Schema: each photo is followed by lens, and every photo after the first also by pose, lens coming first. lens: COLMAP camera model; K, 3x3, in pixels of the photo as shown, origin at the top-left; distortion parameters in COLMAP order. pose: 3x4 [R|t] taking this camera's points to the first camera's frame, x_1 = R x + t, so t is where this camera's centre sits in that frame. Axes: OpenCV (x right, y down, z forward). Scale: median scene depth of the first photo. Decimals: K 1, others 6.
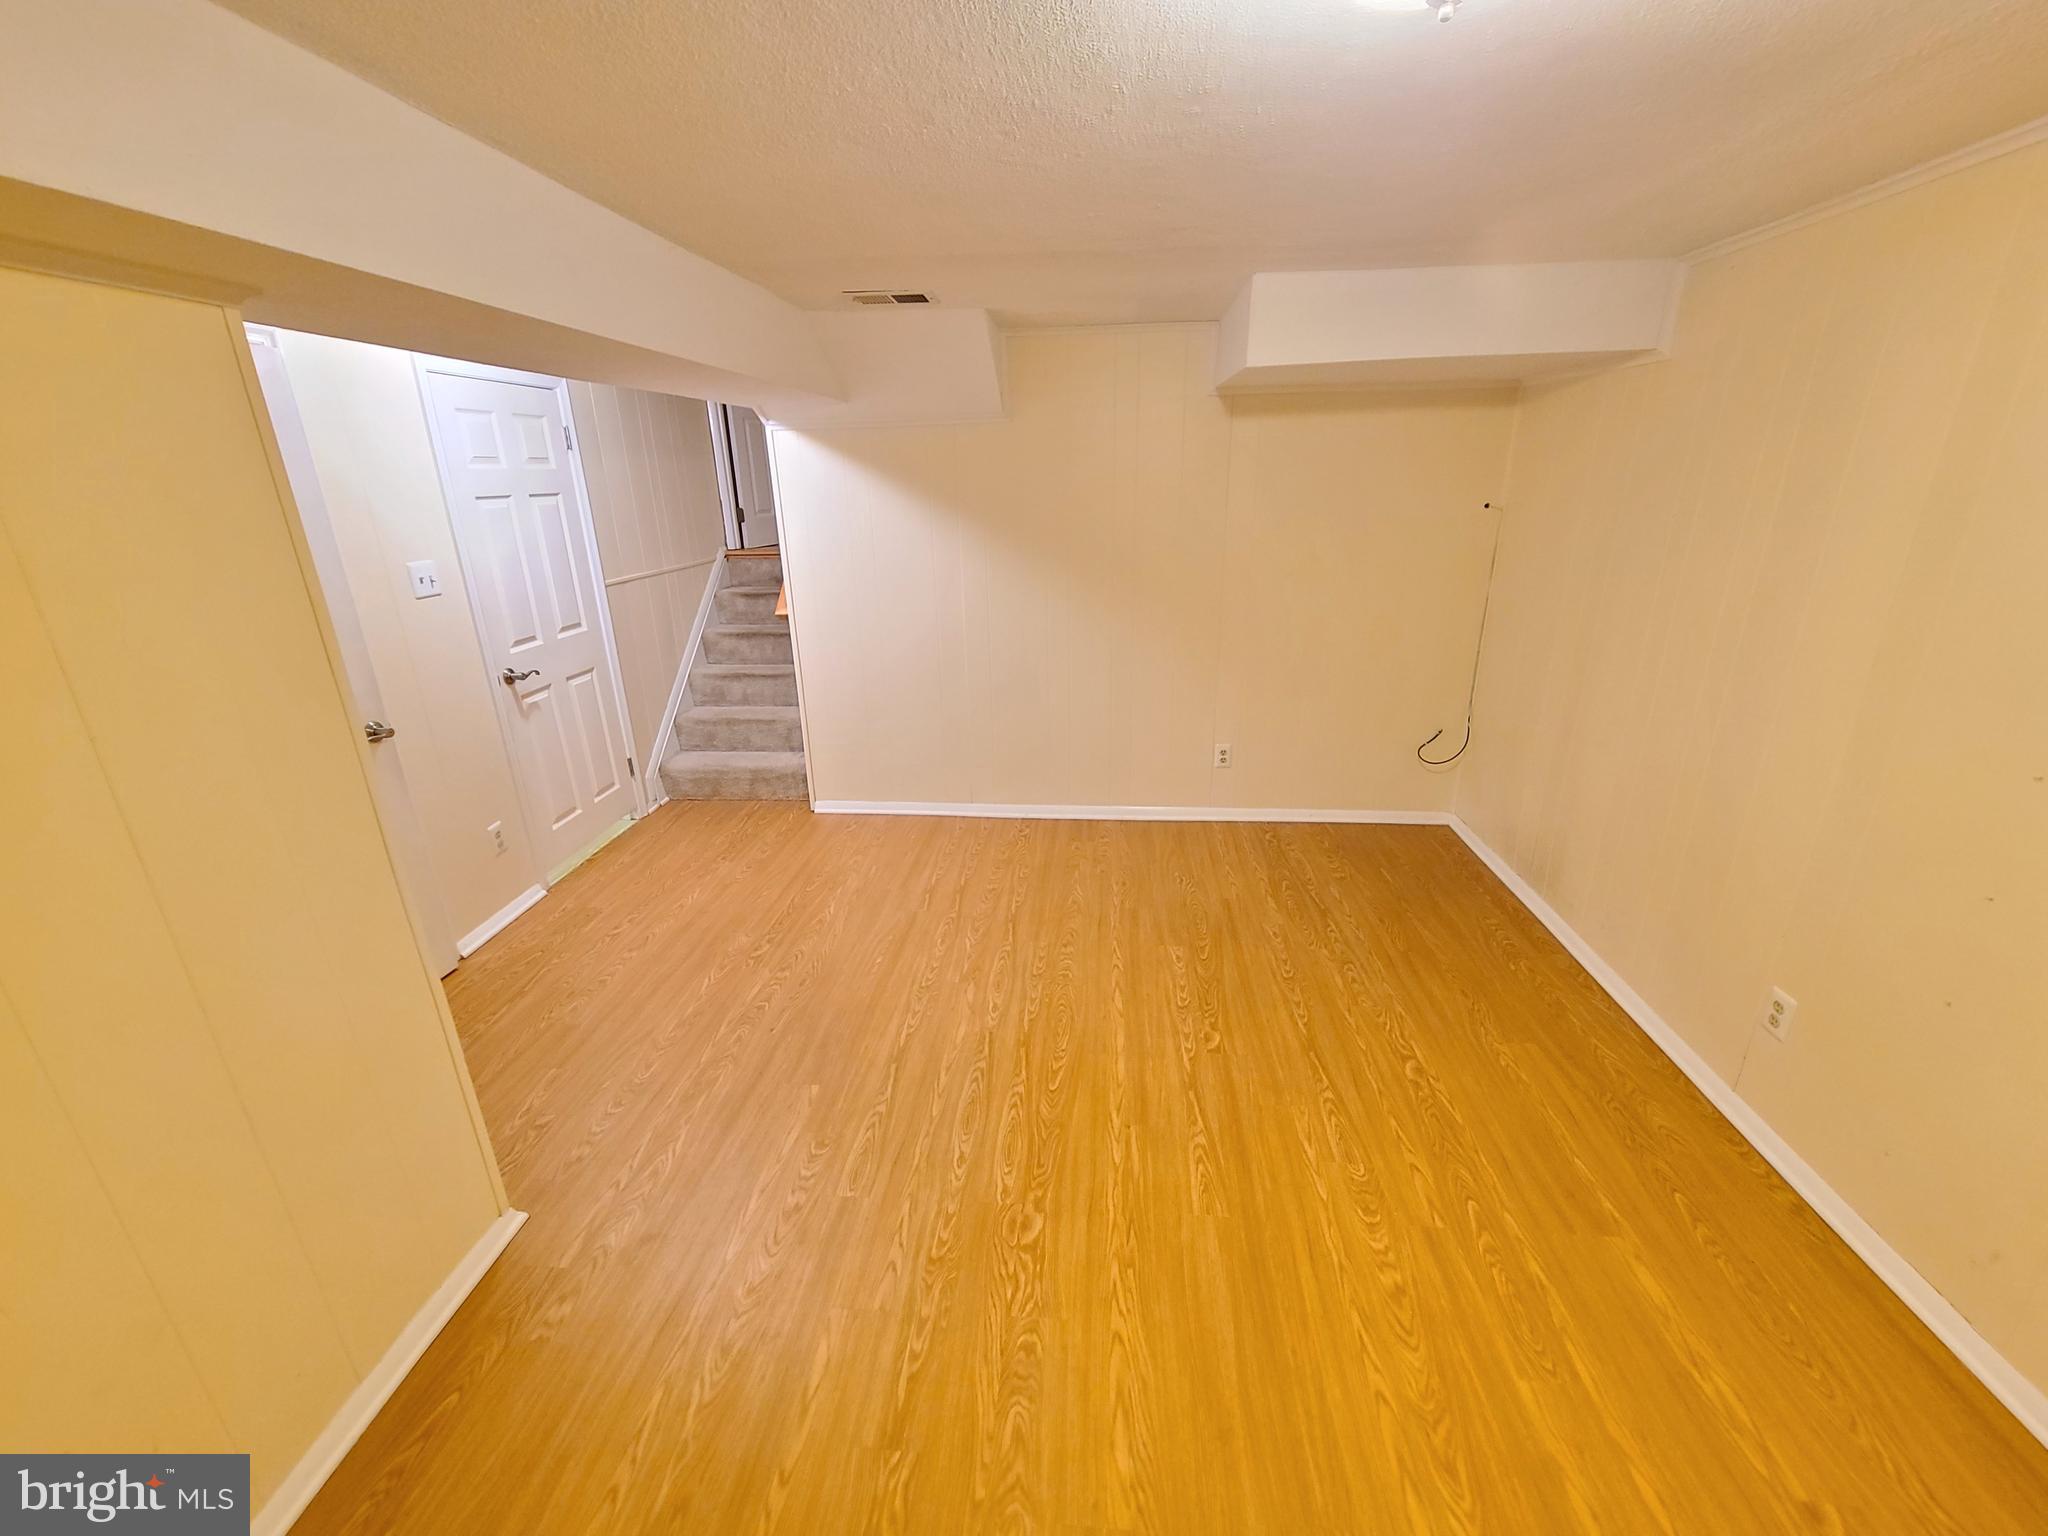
lens RADIAL K [[835.8, 0, 1032.8], [0, 835.8, 765.3], [0, 0, 1]] dist [-0.003984, 0.002258]
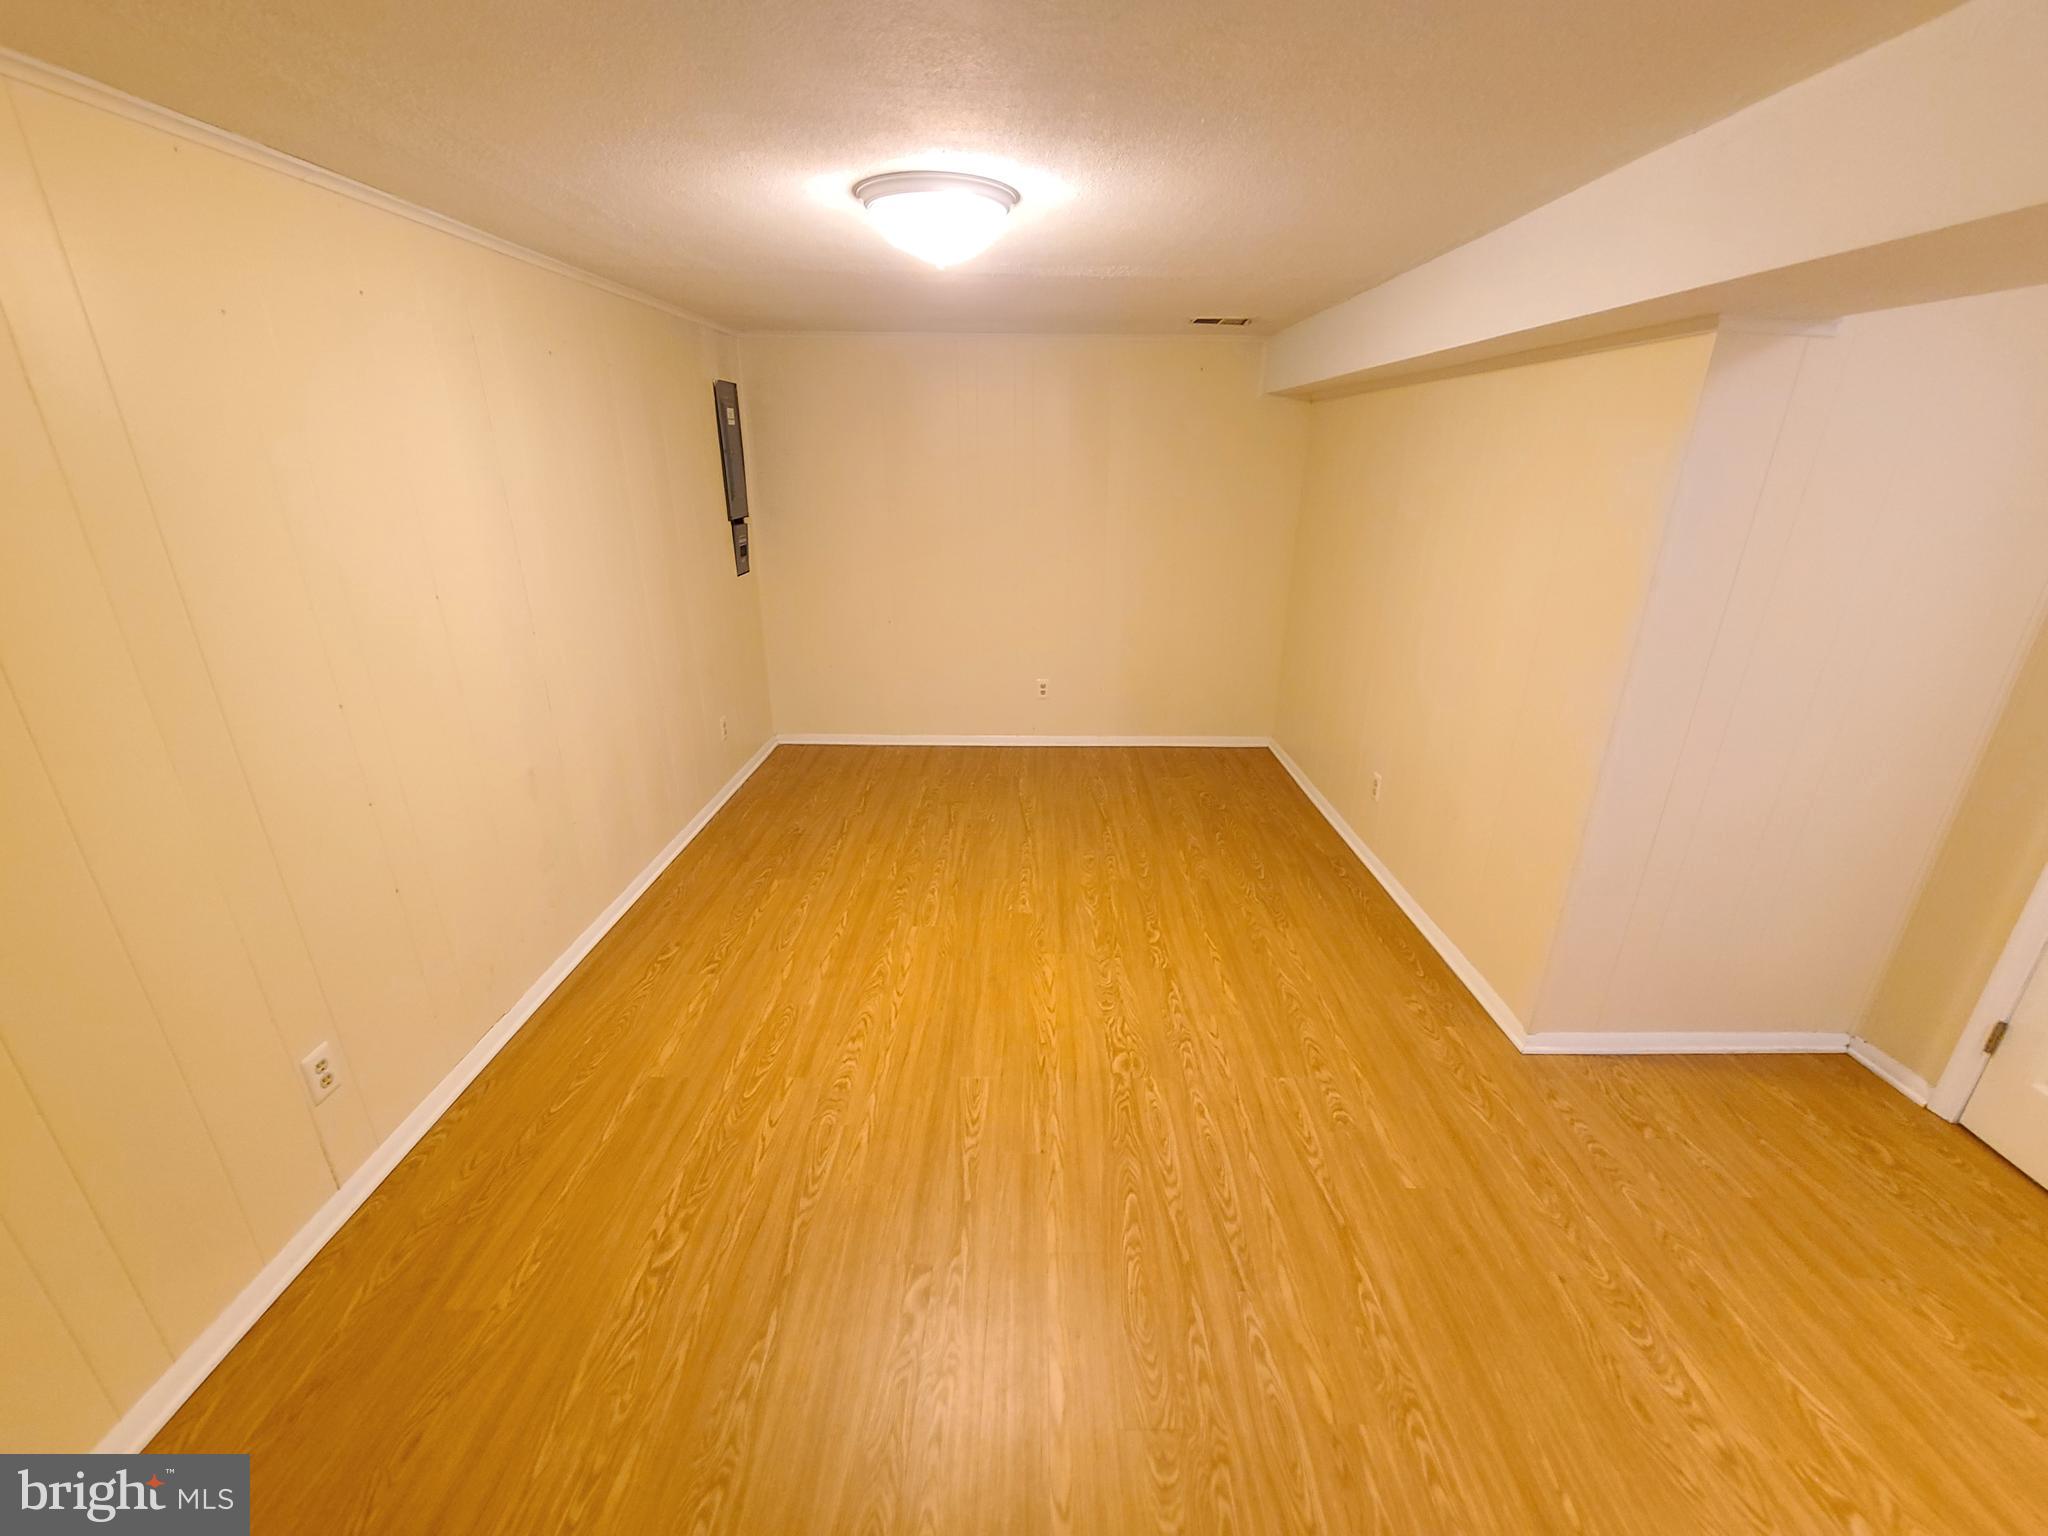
lens RADIAL K [[835.8, 0, 1030.7], [0, 835.8, 769.6], [0, 0, 1]] dist [-0.003984, 0.002258]
pose [[-0.996519, 0.035099, -0.075618, 0.191286], [-0.021726, 0.766369, 0.642033, -0.525917], [0.080486, 0.641441, -0.762939, 1.497725]]
